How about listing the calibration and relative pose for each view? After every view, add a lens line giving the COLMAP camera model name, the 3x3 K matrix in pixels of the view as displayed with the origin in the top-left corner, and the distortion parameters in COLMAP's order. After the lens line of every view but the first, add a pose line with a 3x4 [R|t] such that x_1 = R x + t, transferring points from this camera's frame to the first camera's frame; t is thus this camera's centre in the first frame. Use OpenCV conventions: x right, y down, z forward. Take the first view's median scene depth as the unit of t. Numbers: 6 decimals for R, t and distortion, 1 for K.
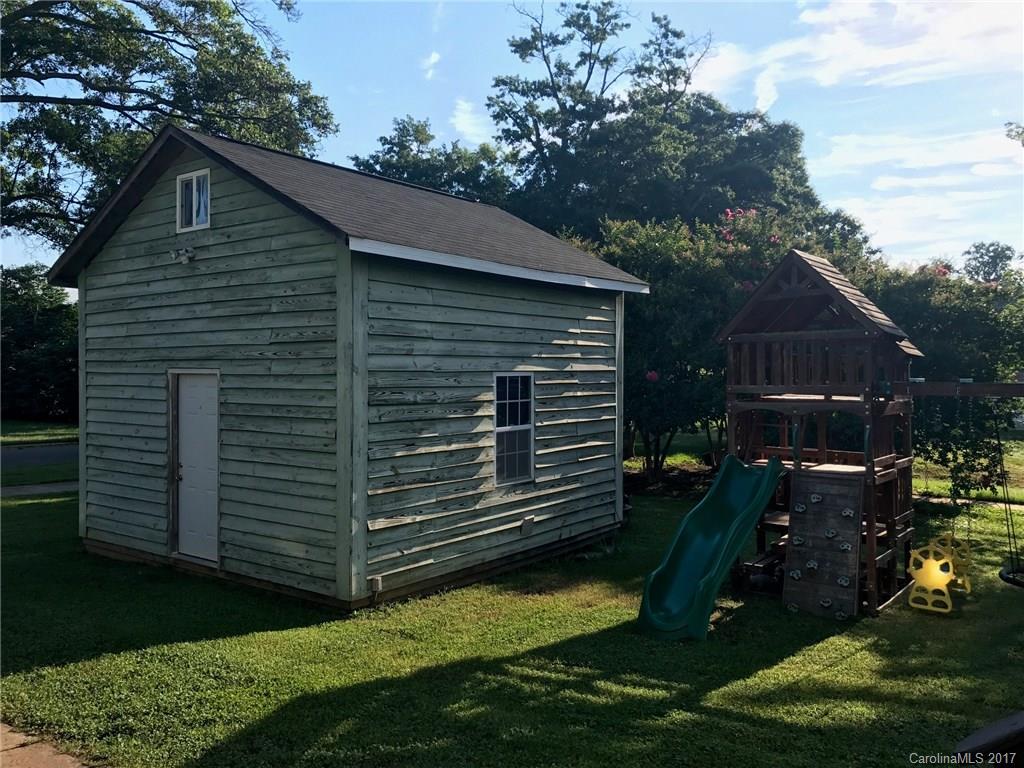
lens RADIAL K [[835.0, 0, 511.8], [0, 835.0, 382.7], [0, 0, 1]] dist [0.057350, -0.082363]
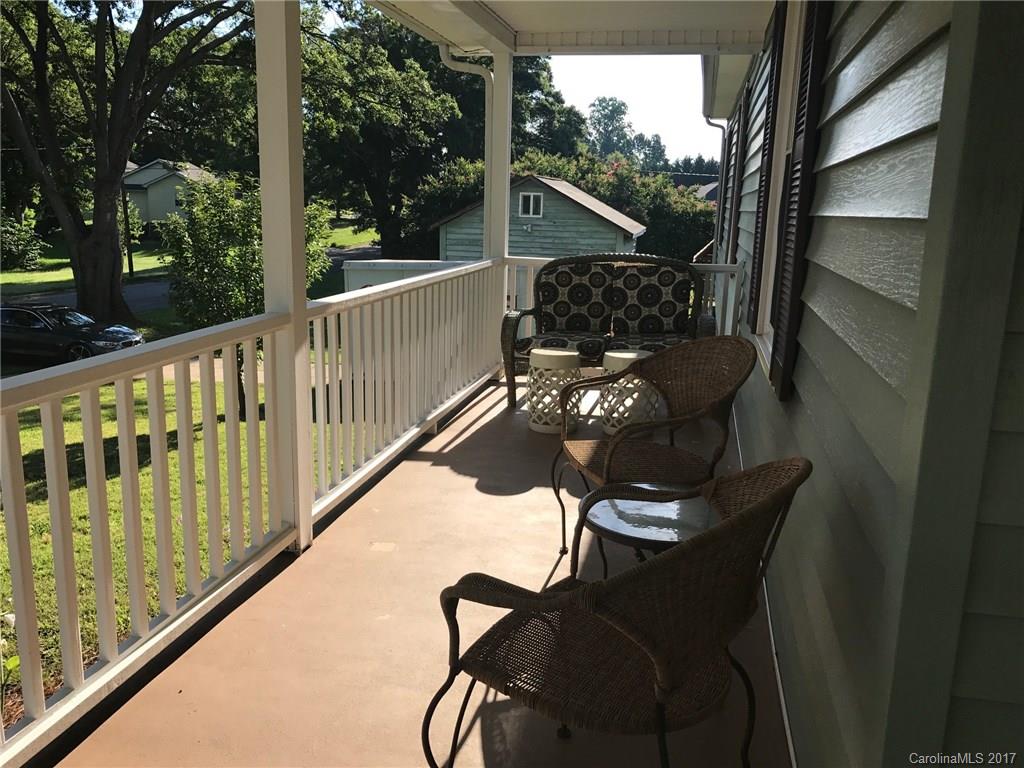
lens RADIAL K [[835.0, 0, 512.4], [0, 835.0, 383.2], [0, 0, 1]] dist [0.057350, -0.082363]
pose [[0.904971, -0.066716, 0.420210, -1.484496], [-0.022976, 0.978525, 0.204842, -0.205877], [-0.424853, -0.195030, 0.884004, -1.228369]]
